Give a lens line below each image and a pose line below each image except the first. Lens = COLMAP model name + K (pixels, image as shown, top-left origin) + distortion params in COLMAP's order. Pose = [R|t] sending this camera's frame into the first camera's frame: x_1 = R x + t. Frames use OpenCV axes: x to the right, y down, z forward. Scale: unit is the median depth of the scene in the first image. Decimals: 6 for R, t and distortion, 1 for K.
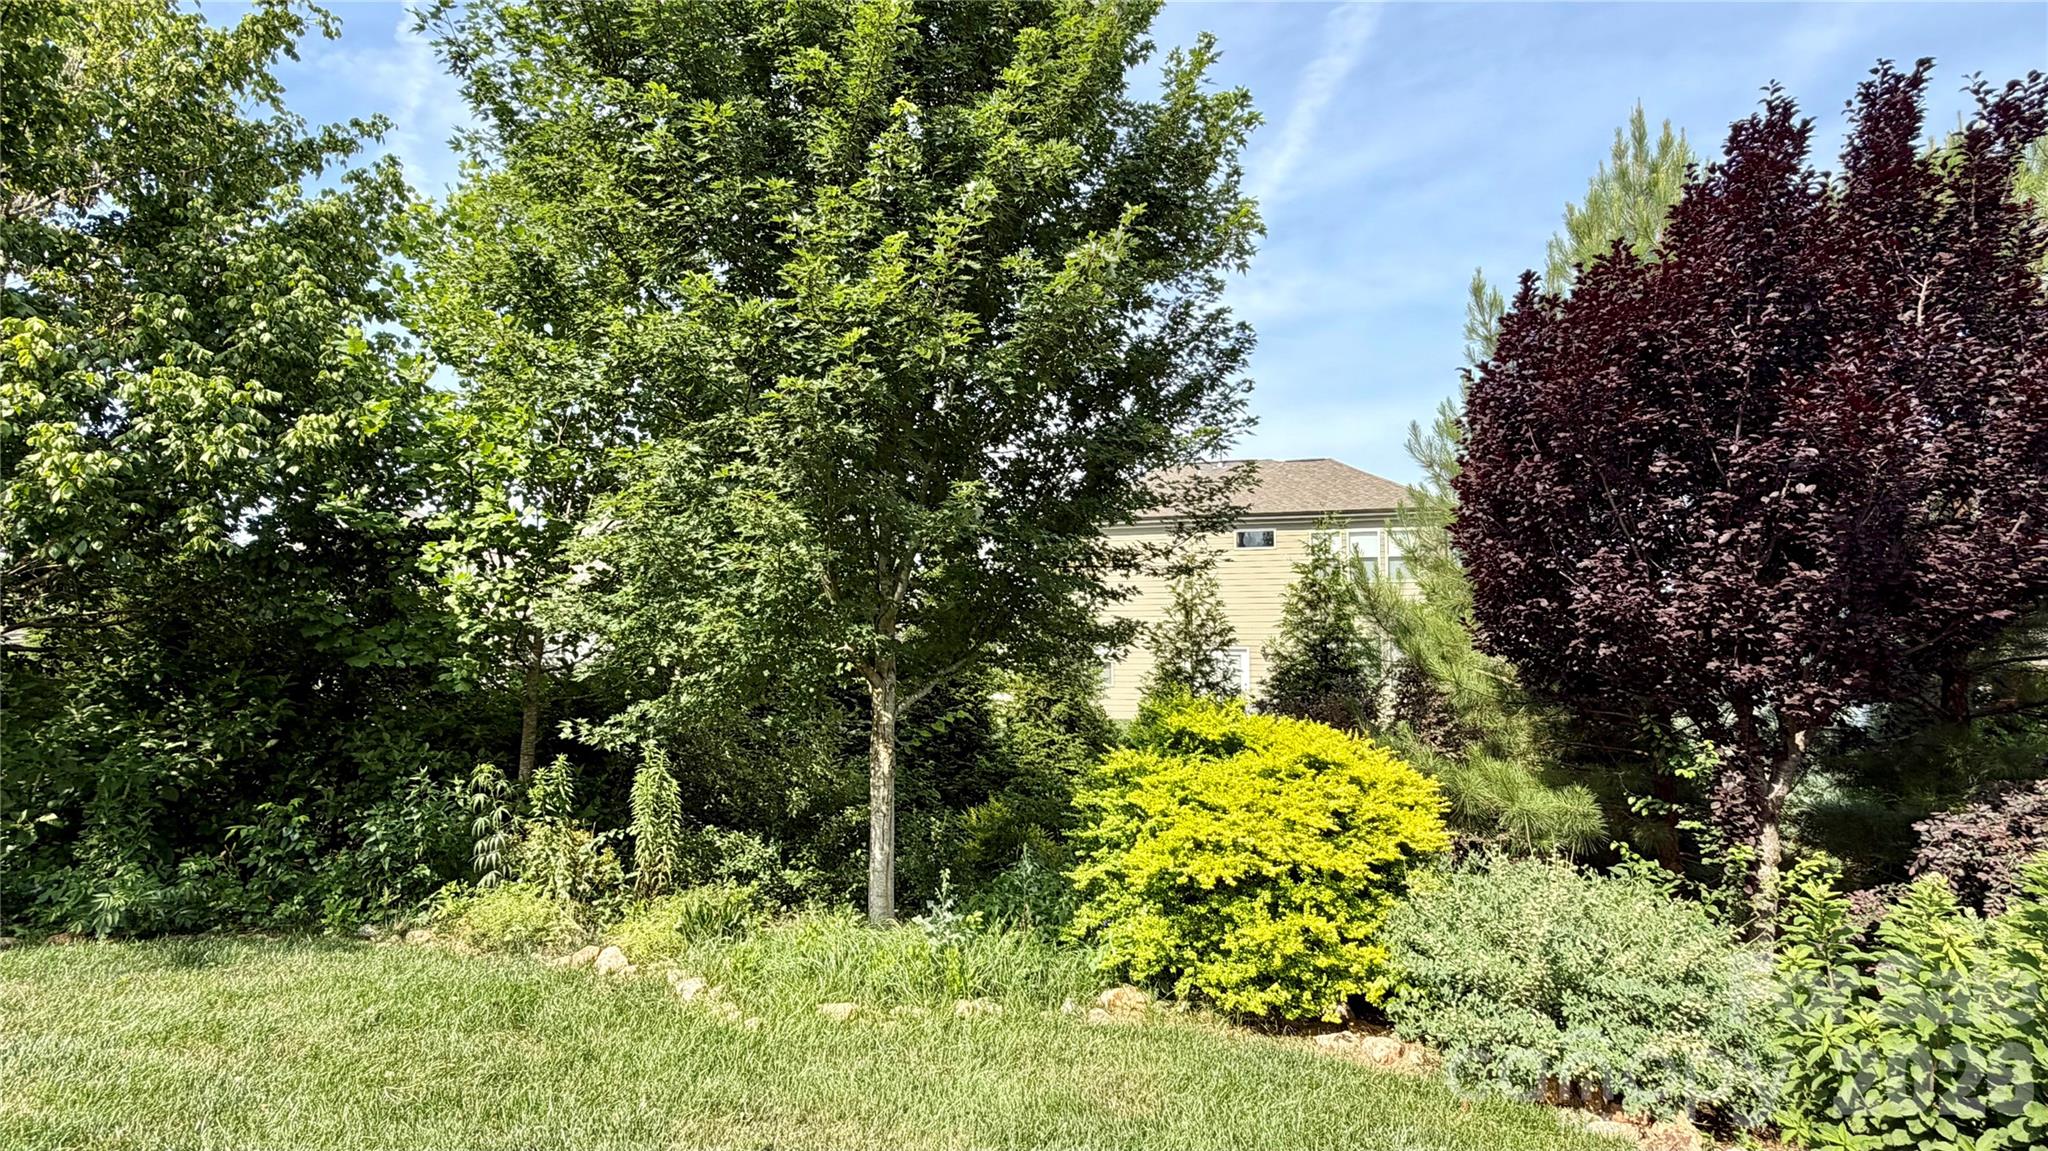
lens RADIAL K [[1058.0, 0, 1024.0], [0, 1058.0, 575.5], [0, 0, 1]] dist [0.002858, 0.001379]
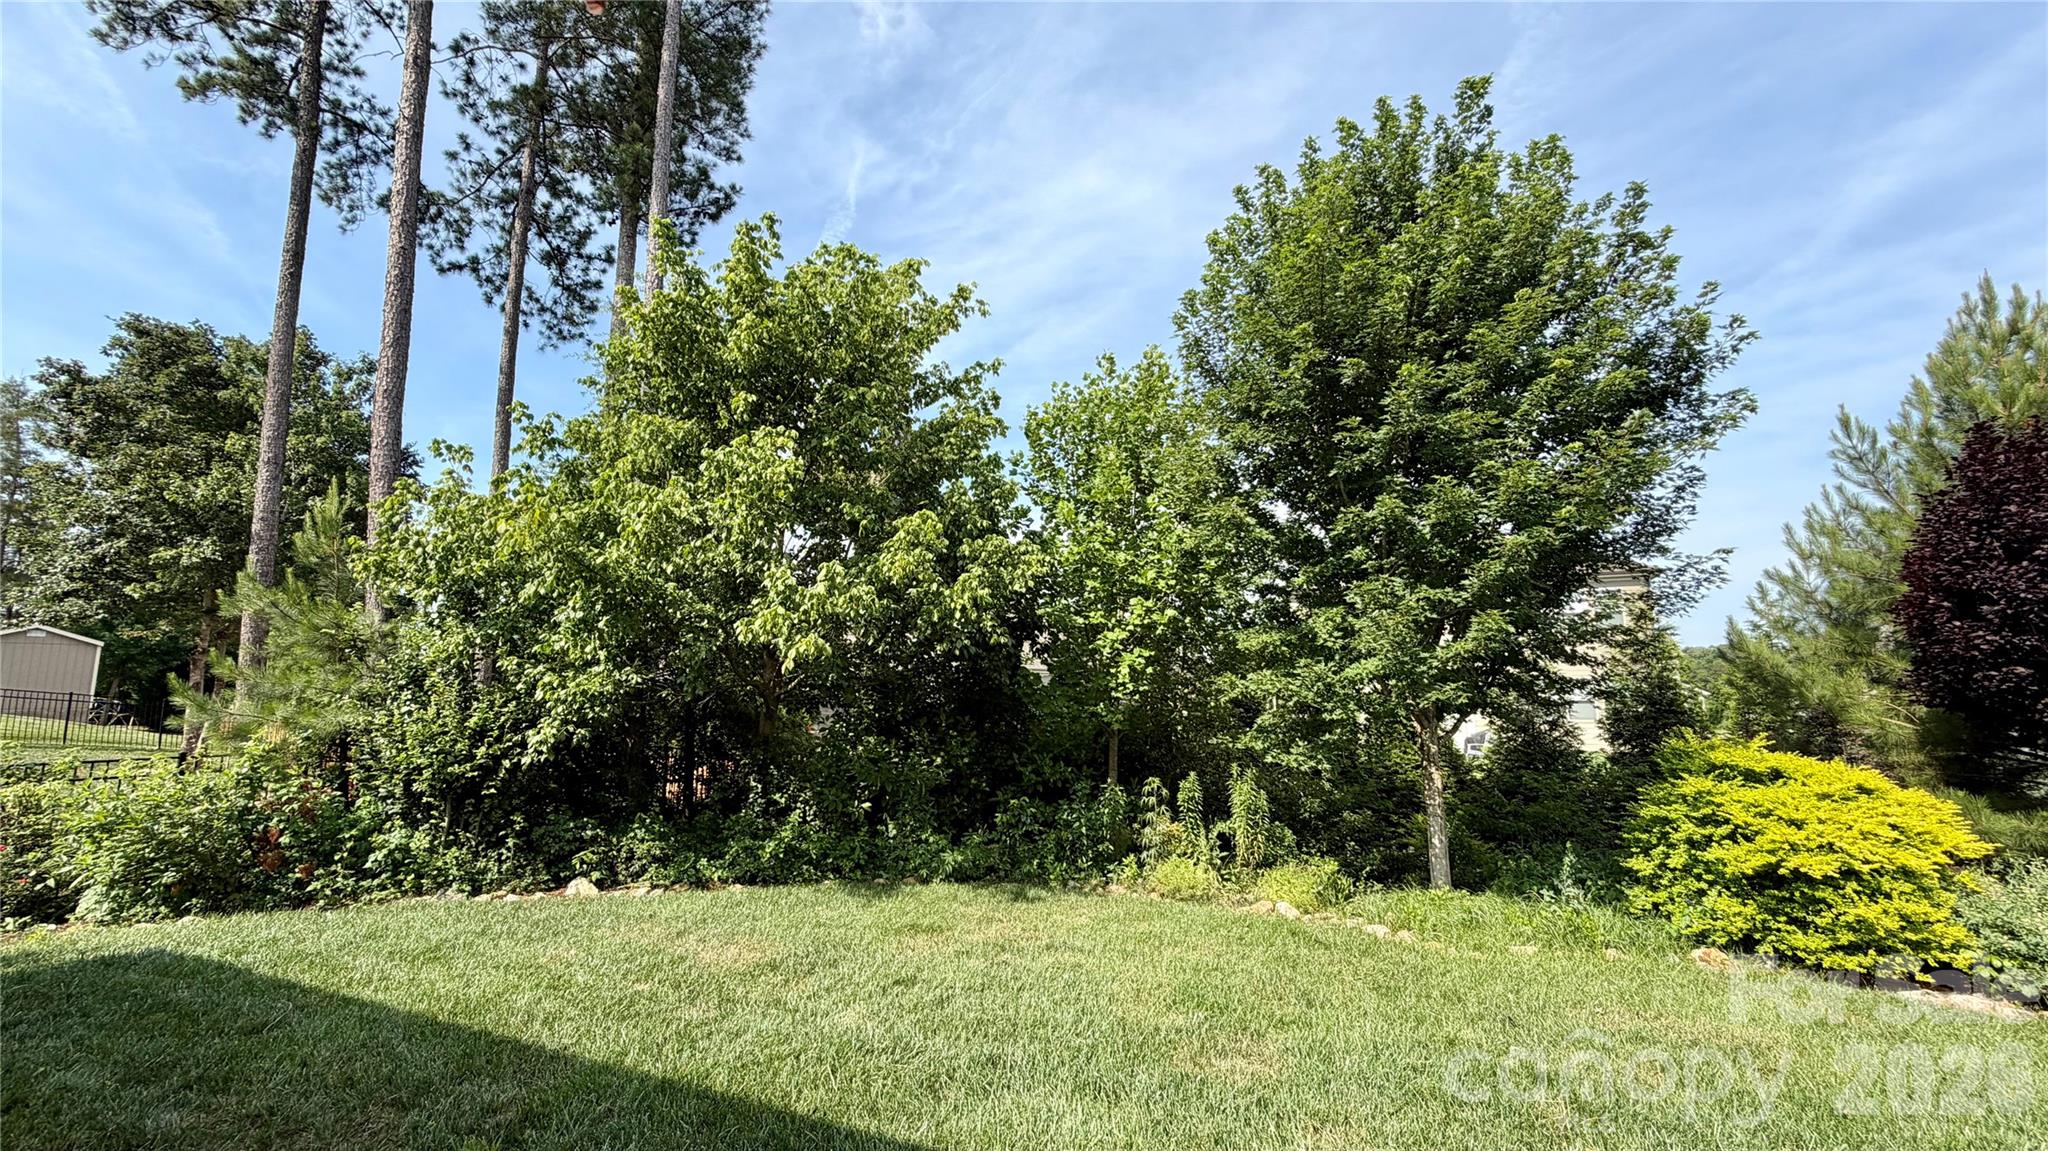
lens RADIAL K [[816.5, 0, 1024.0], [0, 816.5, 575.5], [0, 0, 1]] dist [0.002206, 0.000184]
pose [[0.979660, -0.031450, -0.198185, -0.515245], [0.019080, 0.997766, -0.064020, -0.049391], [0.199756, 0.058936, 0.978072, -0.254492]]
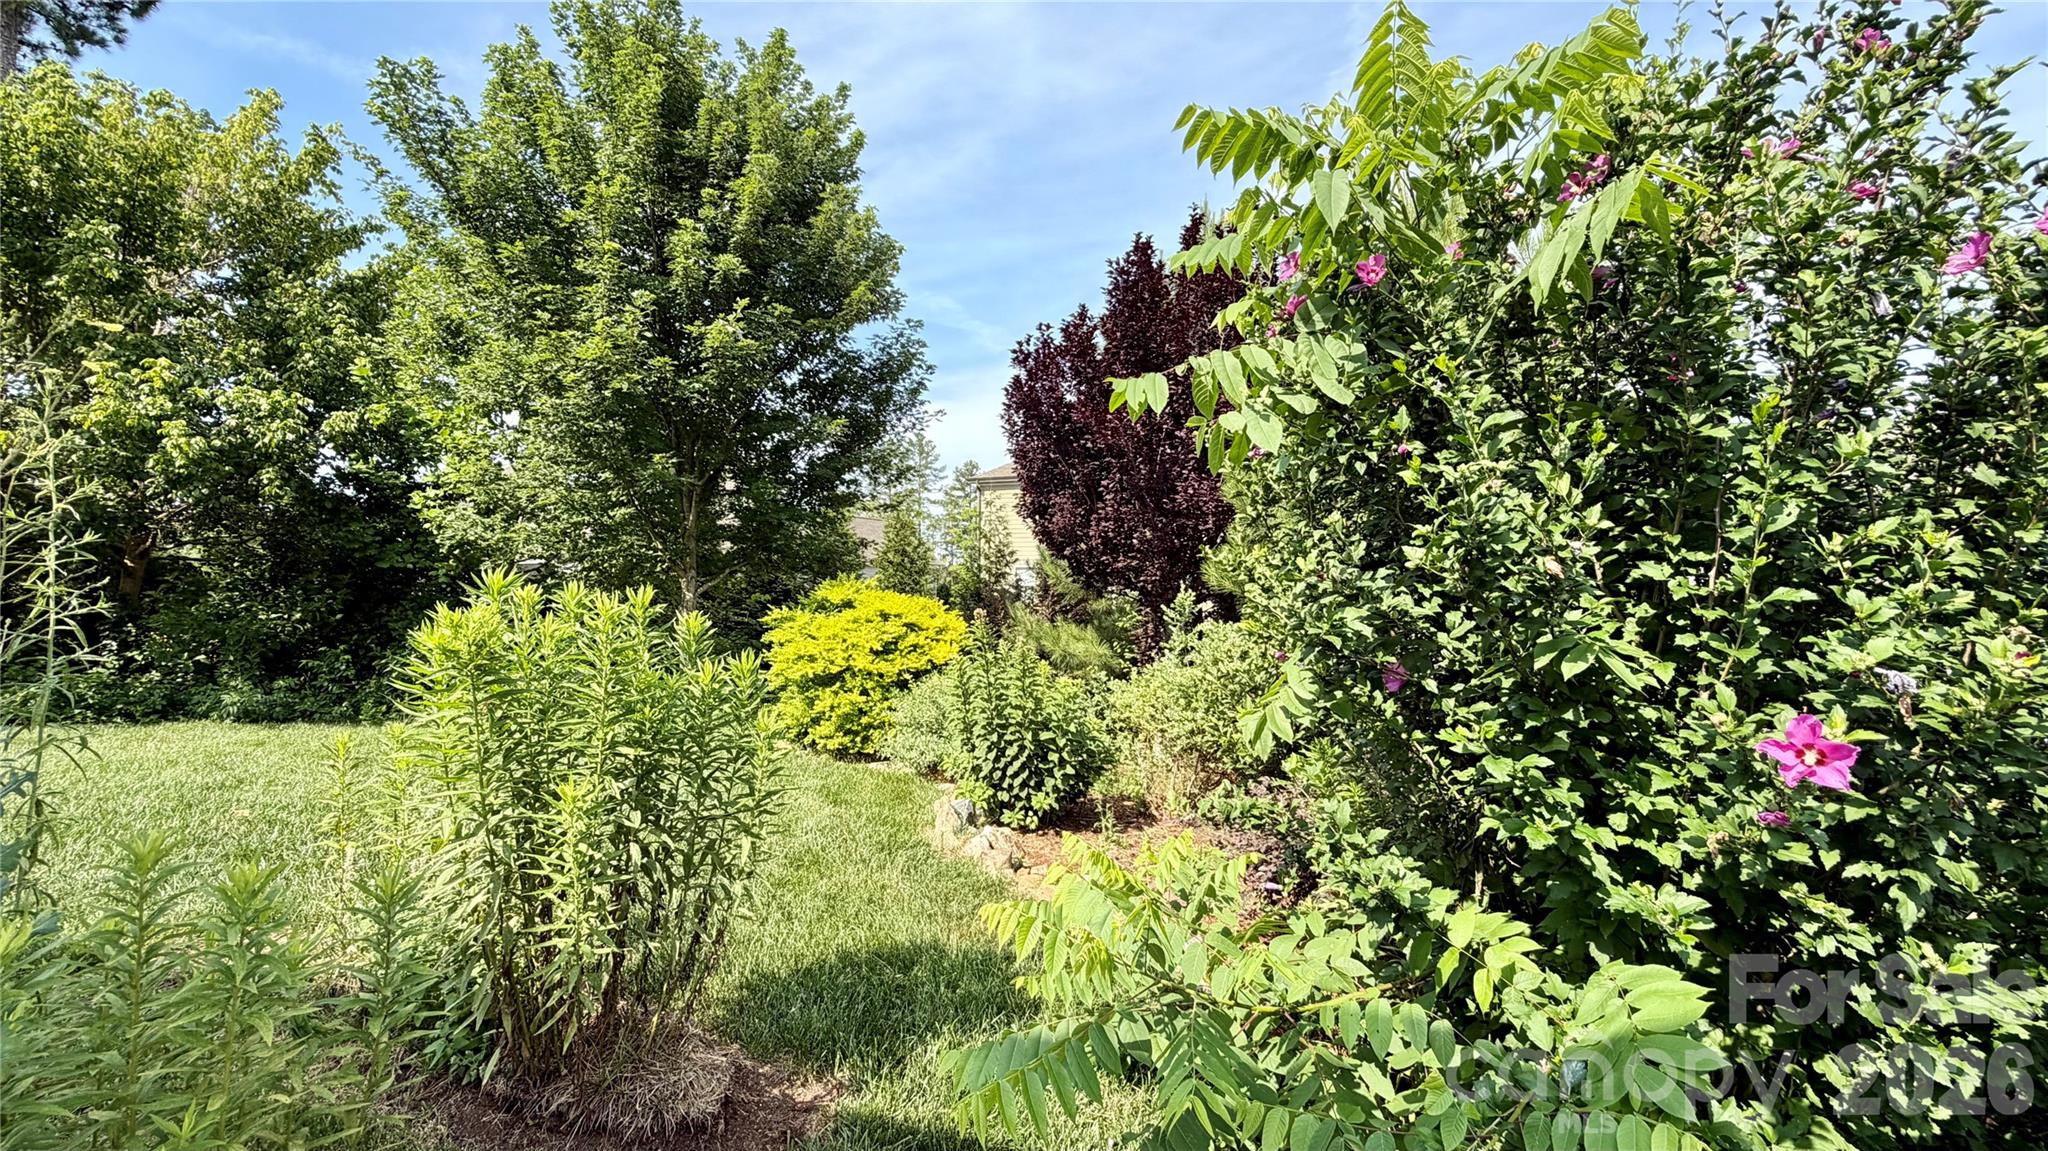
lens RADIAL K [[870.4, 0, 1032.7], [0, 870.4, 576.5], [0, 0, 1]] dist [0.001741, 0.000302]
pose [[0.999692, 0.001365, -0.024767, 0.498534], [0.000172, 0.998079, 0.061949, 0.021845], [0.024804, -0.061934, 0.997772, -0.384582]]
